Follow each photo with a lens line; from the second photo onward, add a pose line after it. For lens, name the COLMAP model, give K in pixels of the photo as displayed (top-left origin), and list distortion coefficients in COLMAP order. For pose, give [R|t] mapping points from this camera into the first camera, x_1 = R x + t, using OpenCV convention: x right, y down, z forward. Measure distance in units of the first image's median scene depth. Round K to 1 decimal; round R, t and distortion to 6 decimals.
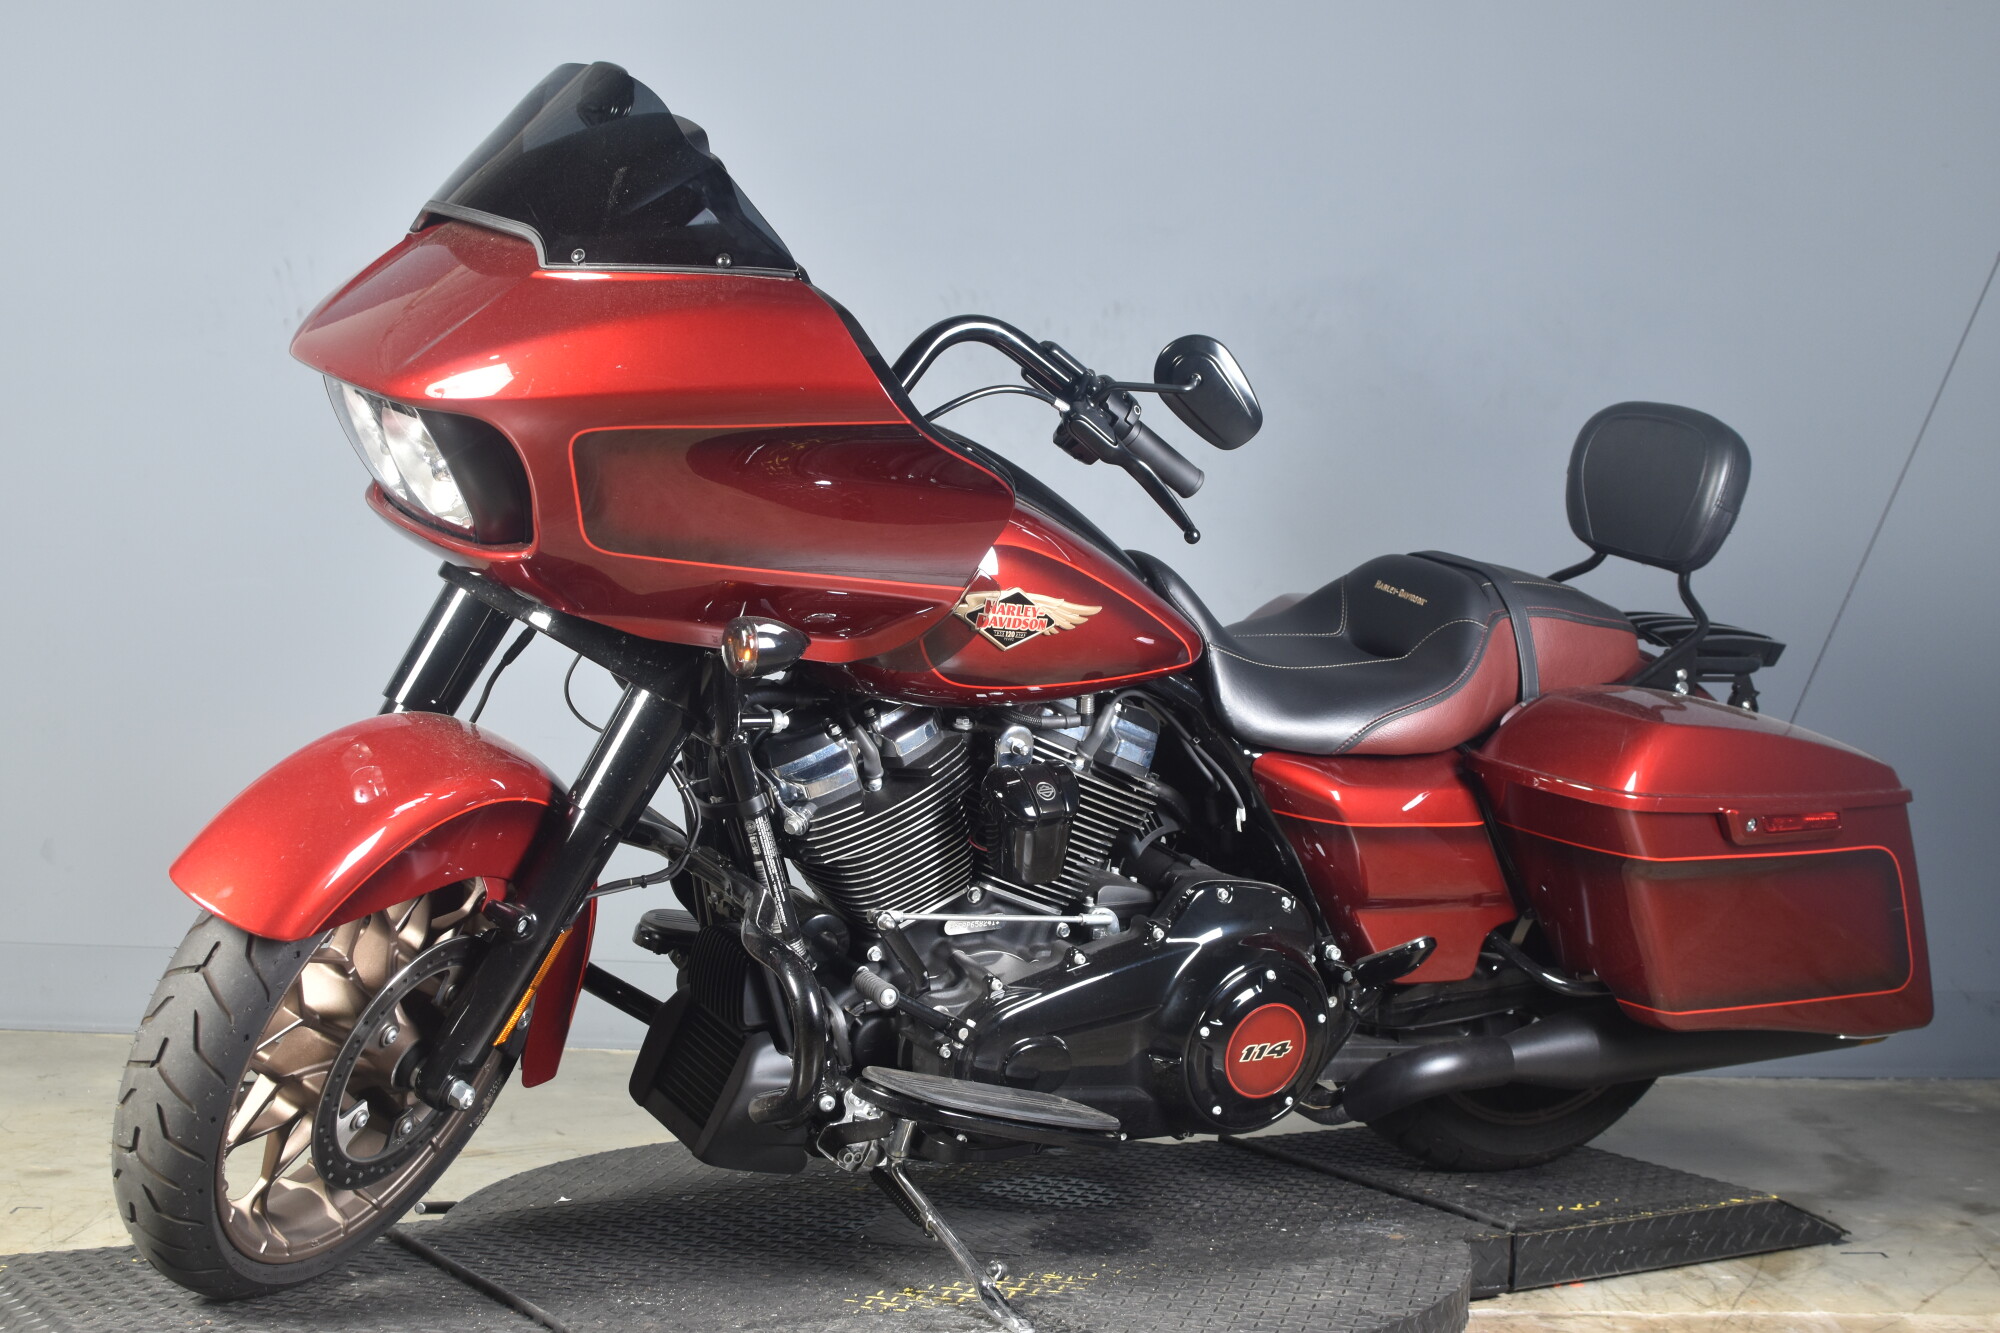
lens RADIAL K [[3109.1, 0, 1000.0], [0, 3109.1, 666.5], [0, 0, 1]] dist [-0.160591, -0.073254]
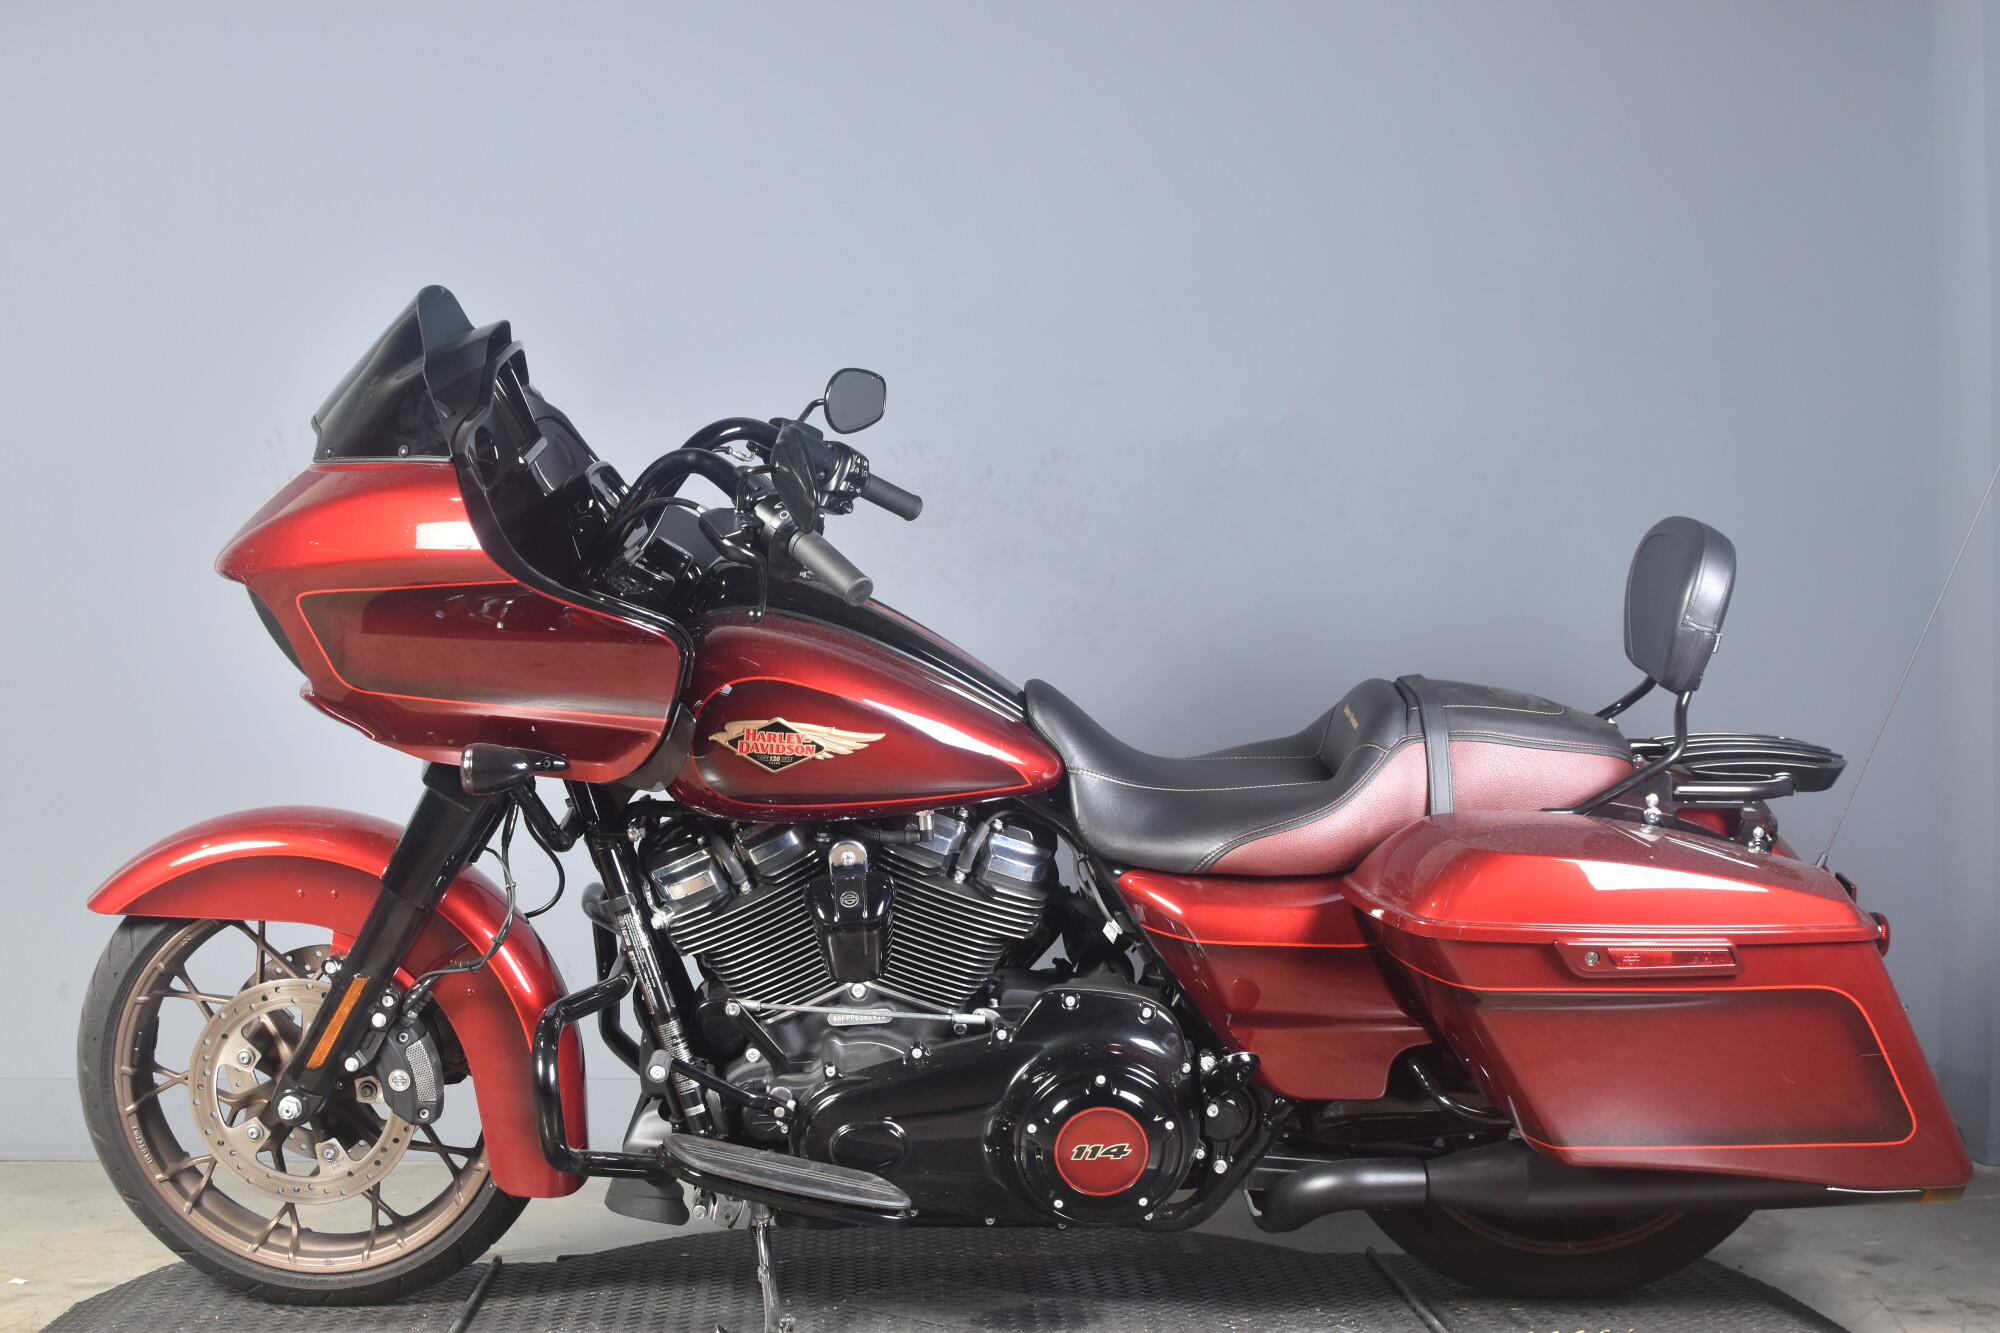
lens RADIAL K [[3109.1, 0, 1000.0], [0, 3109.1, 666.5], [0, 0, 1]] dist [-0.160591, -0.073254]
pose [[0.861371, -0.007648, -0.507919, 0.600635], [-0.008965, 0.999502, -0.030253, -0.009758], [0.507897, 0.030612, 0.860874, 0.063956]]
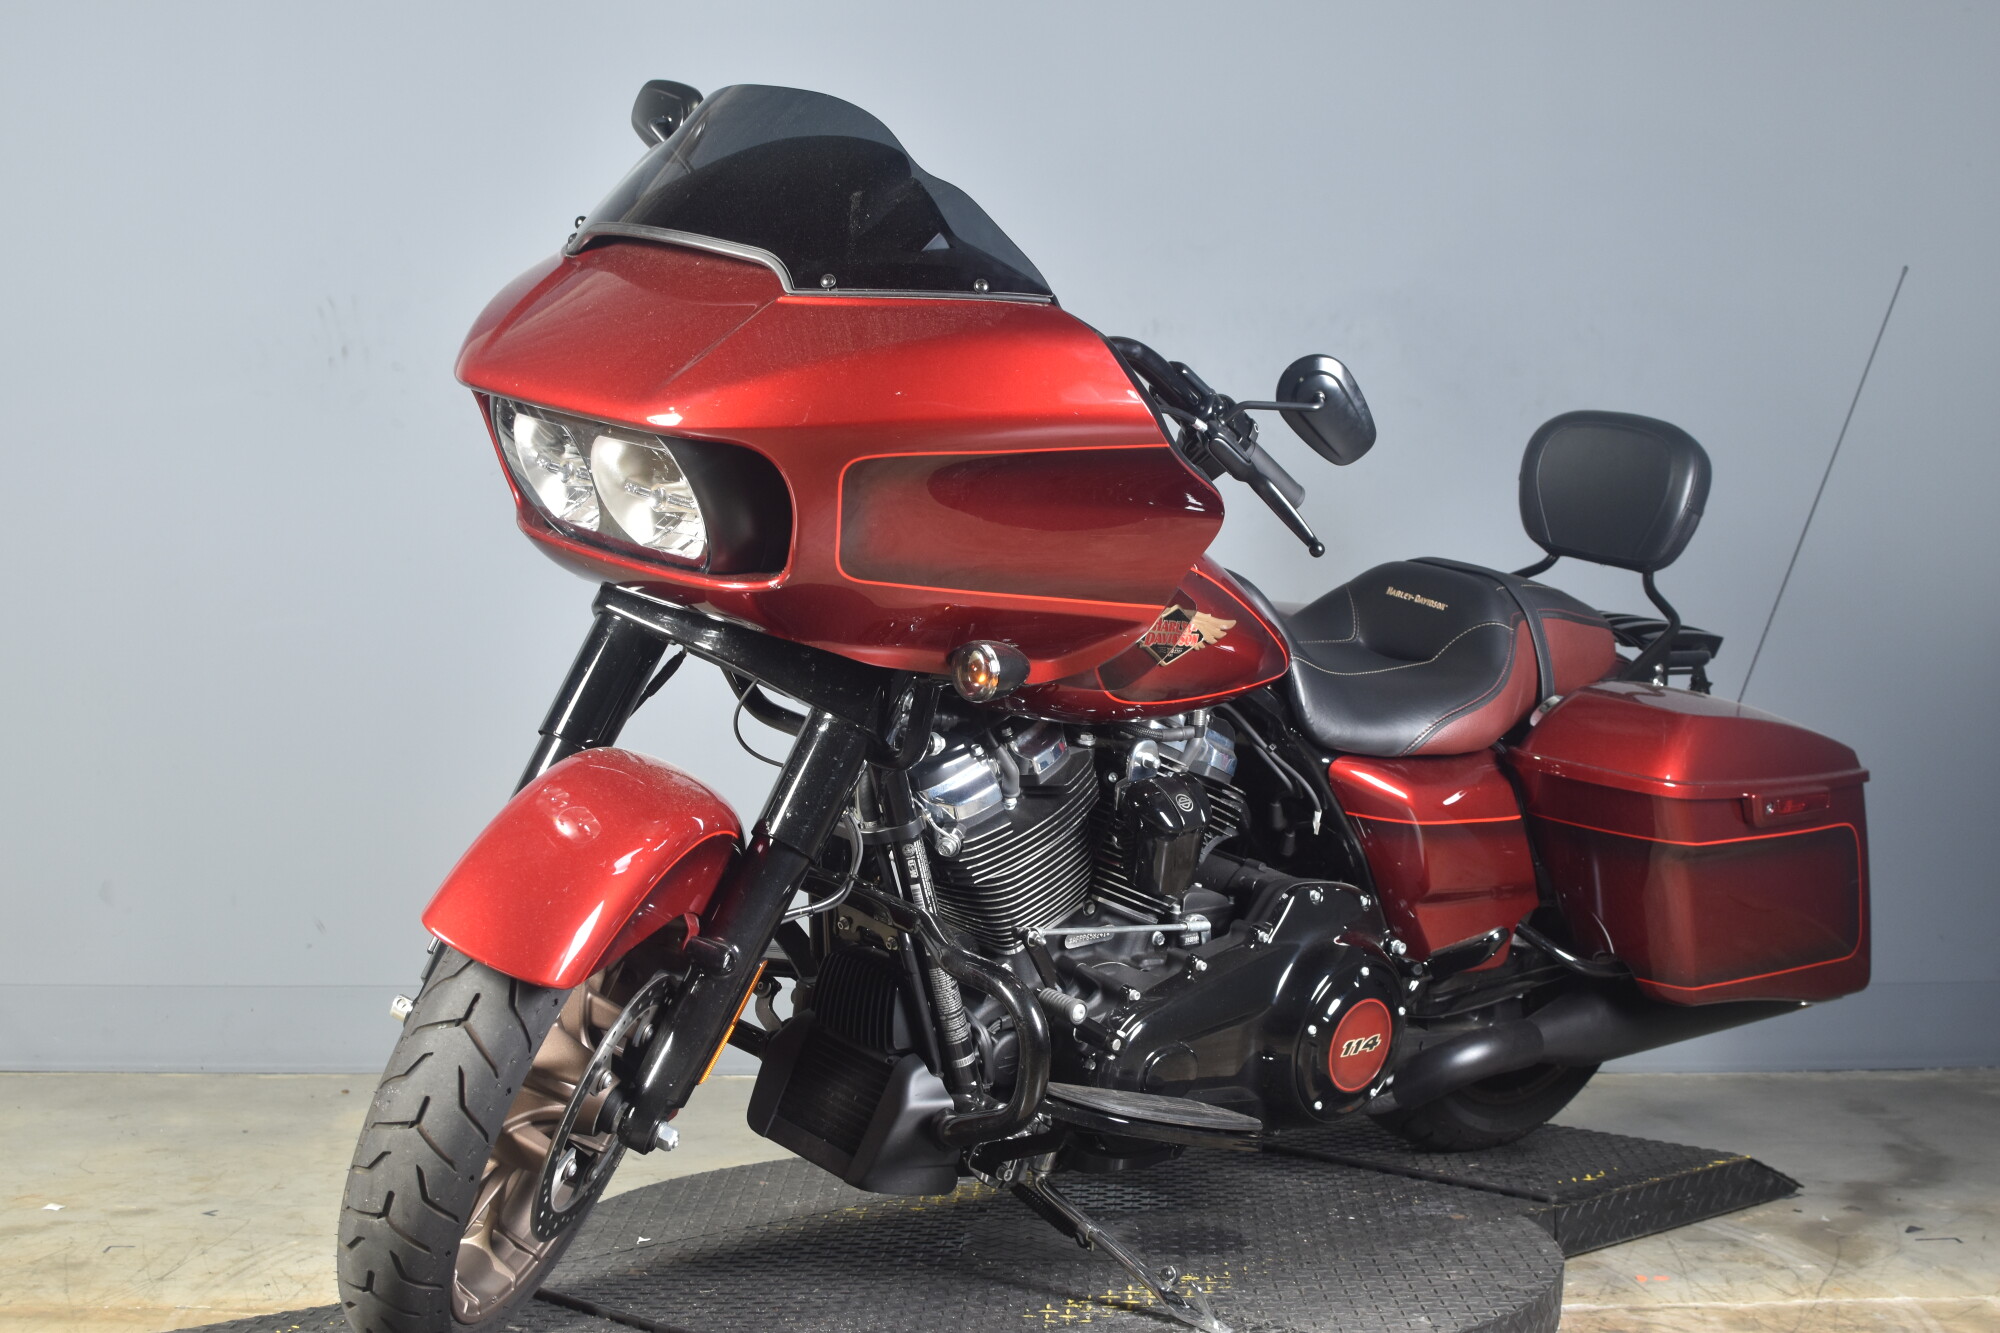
lens RADIAL K [[3112.8, 0, 1007.0], [0, 3112.8, 718.3], [0, 0, 1]] dist [-0.175072, -0.042259]
pose [[0.977563, -0.034192, 0.207849, -0.242723], [0.030753, 0.999332, 0.019755, -0.009166], [-0.208386, -0.012920, 0.977961, 0.013786]]
